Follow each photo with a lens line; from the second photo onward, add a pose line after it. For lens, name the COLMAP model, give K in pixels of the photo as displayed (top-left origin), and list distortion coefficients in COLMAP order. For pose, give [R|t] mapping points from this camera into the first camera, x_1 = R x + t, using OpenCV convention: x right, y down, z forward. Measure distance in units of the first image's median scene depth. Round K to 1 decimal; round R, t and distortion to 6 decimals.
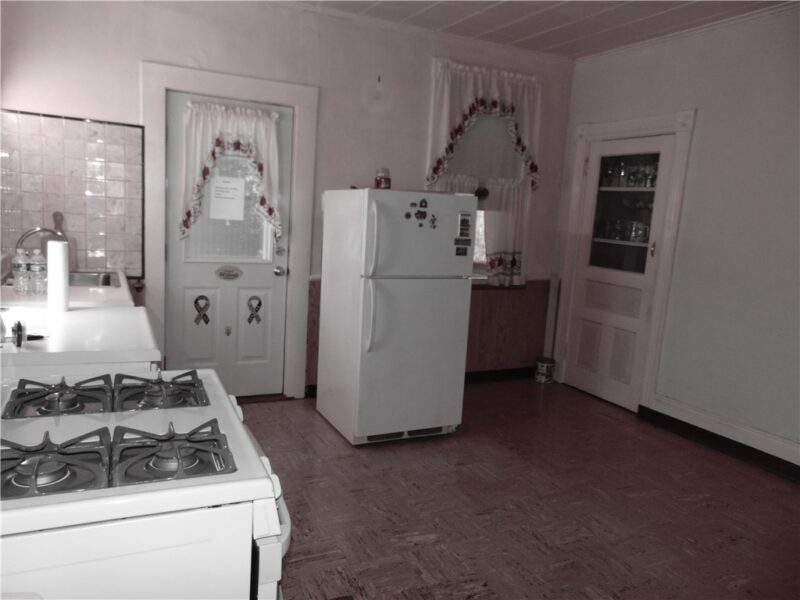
lens RADIAL K [[606.1, 0, 400.0], [0, 606.1, 300.0], [0, 0, 1]] dist [0.003864, 0.008389]
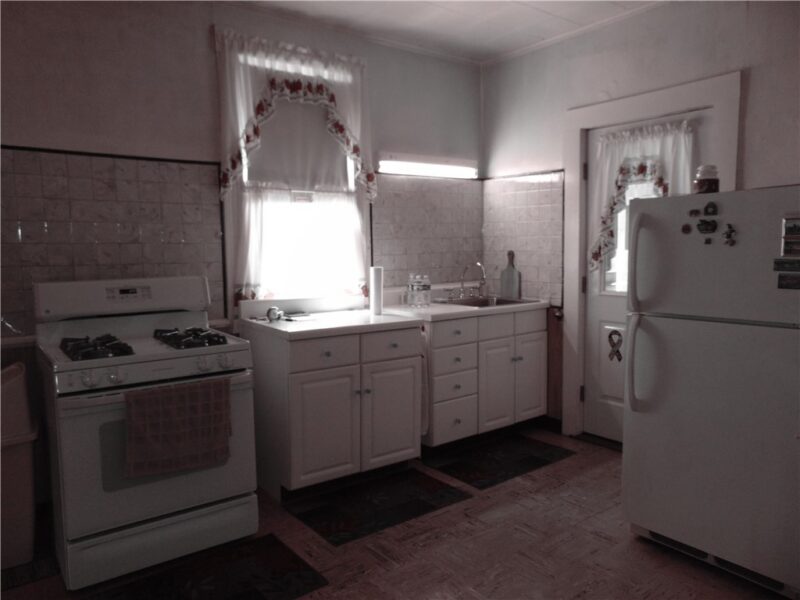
lens RADIAL K [[606.1, 0, 400.0], [0, 606.1, 300.0], [0, 0, 1]] dist [0.003864, 0.008389]
pose [[0.189711, 0.026581, -0.981480, 0.585401], [-0.115332, 0.993316, 0.004609, -0.021726], [0.975043, 0.112322, 0.191509, 0.510215]]
